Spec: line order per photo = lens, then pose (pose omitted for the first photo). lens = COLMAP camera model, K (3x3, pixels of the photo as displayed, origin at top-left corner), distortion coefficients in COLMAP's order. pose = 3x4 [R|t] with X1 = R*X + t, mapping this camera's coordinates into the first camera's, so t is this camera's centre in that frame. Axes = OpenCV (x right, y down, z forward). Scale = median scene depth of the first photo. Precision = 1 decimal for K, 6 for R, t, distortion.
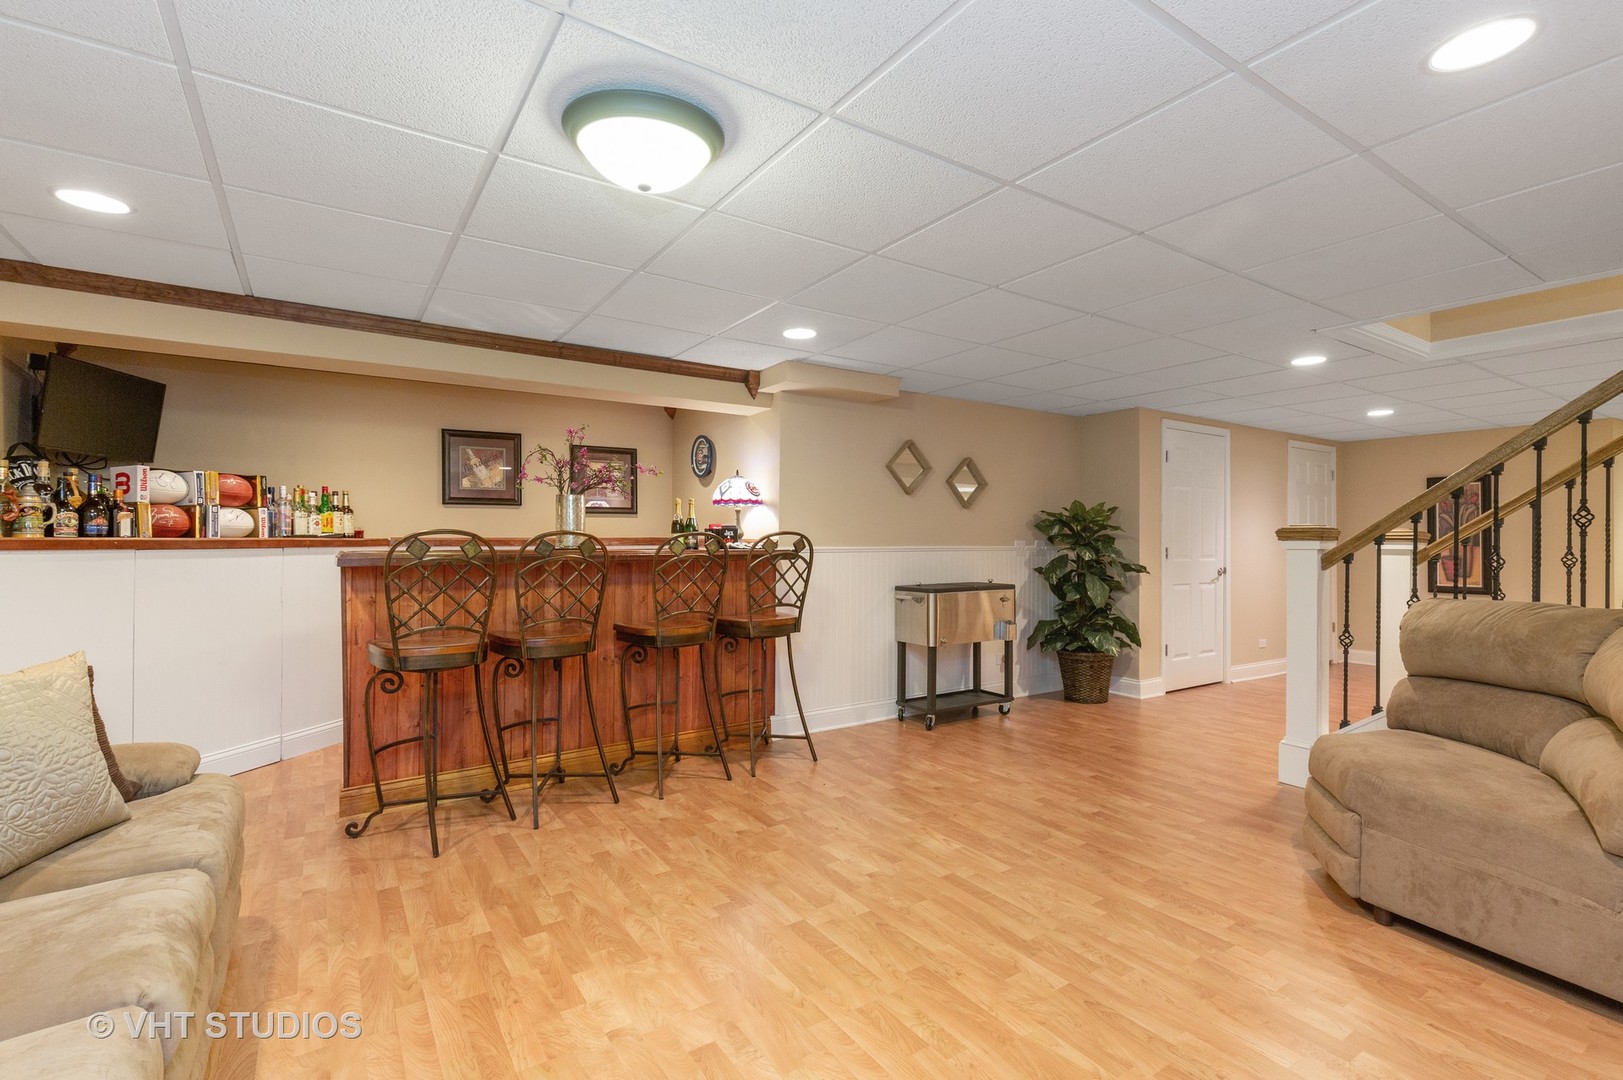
lens RADIAL K [[743.0, 0, 807.8], [0, 743.0, 548.4], [0, 0, 1]] dist [0.008147, -0.001557]
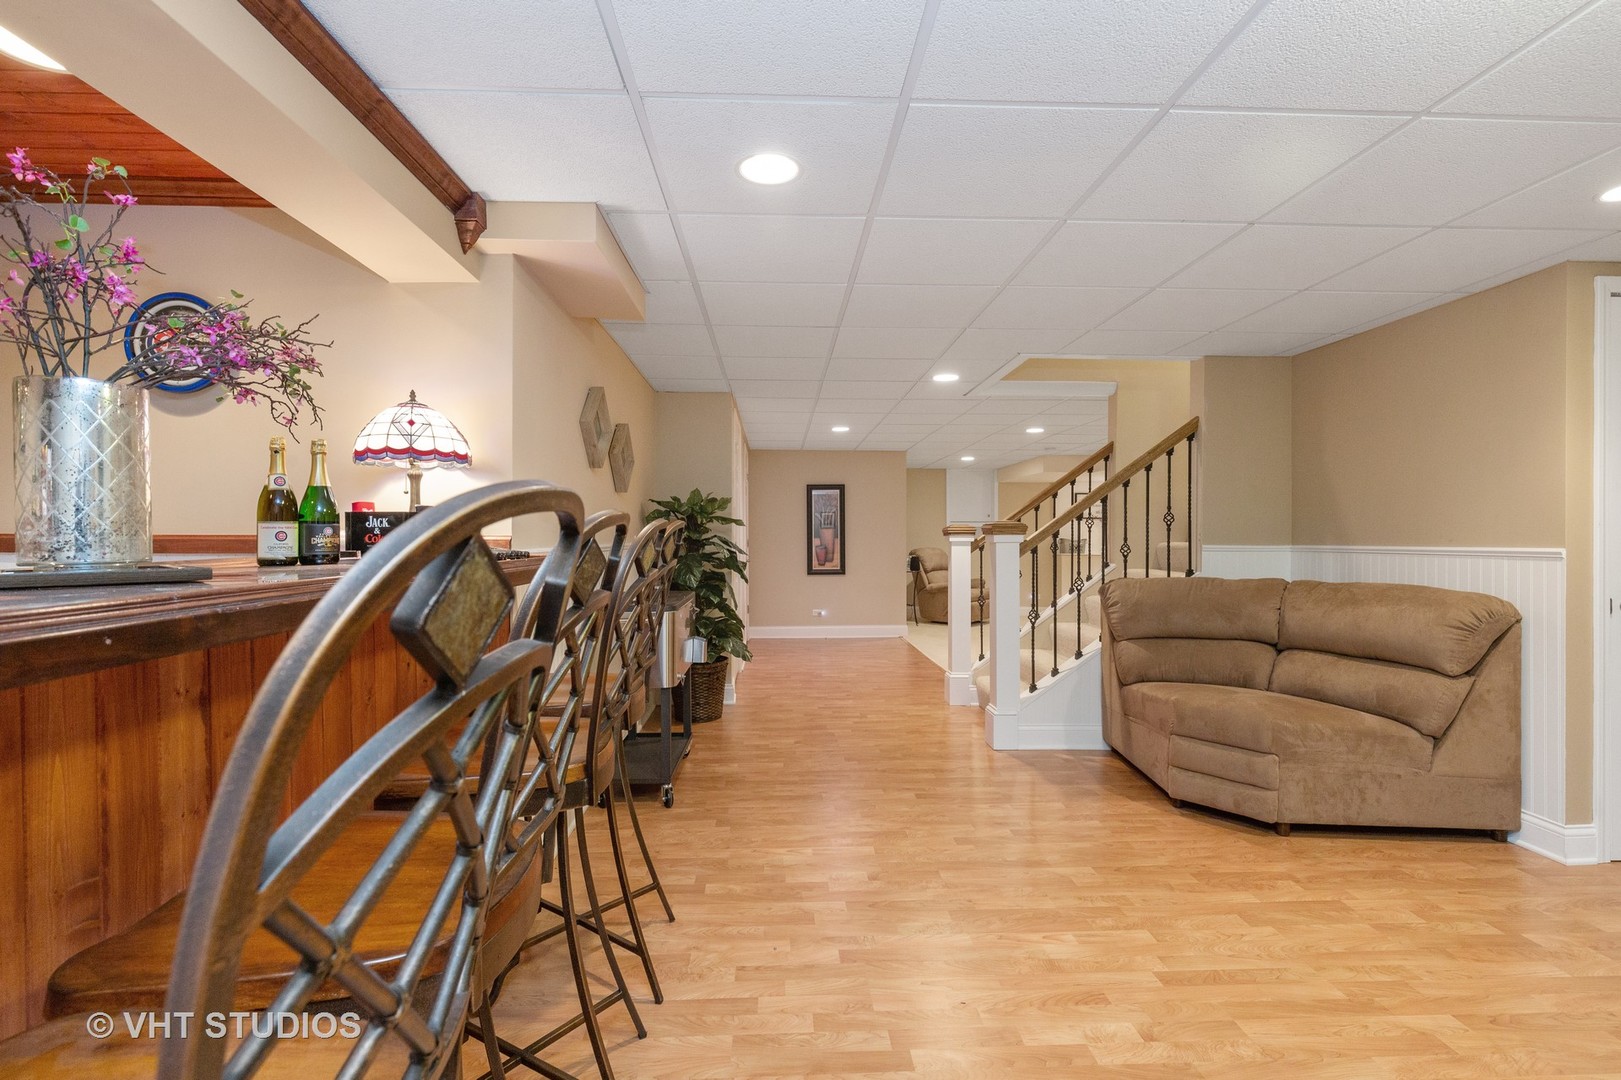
lens RADIAL K [[742.1, 0, 813.8], [0, 742.1, 529.5], [0, 0, 1]] dist [0.008147, -0.001557]
pose [[0.502276, 0.002904, 0.864702, -0.504434], [0.007889, 0.999937, -0.007941, -0.012728], [-0.864671, 0.010810, 0.502222, 0.712701]]
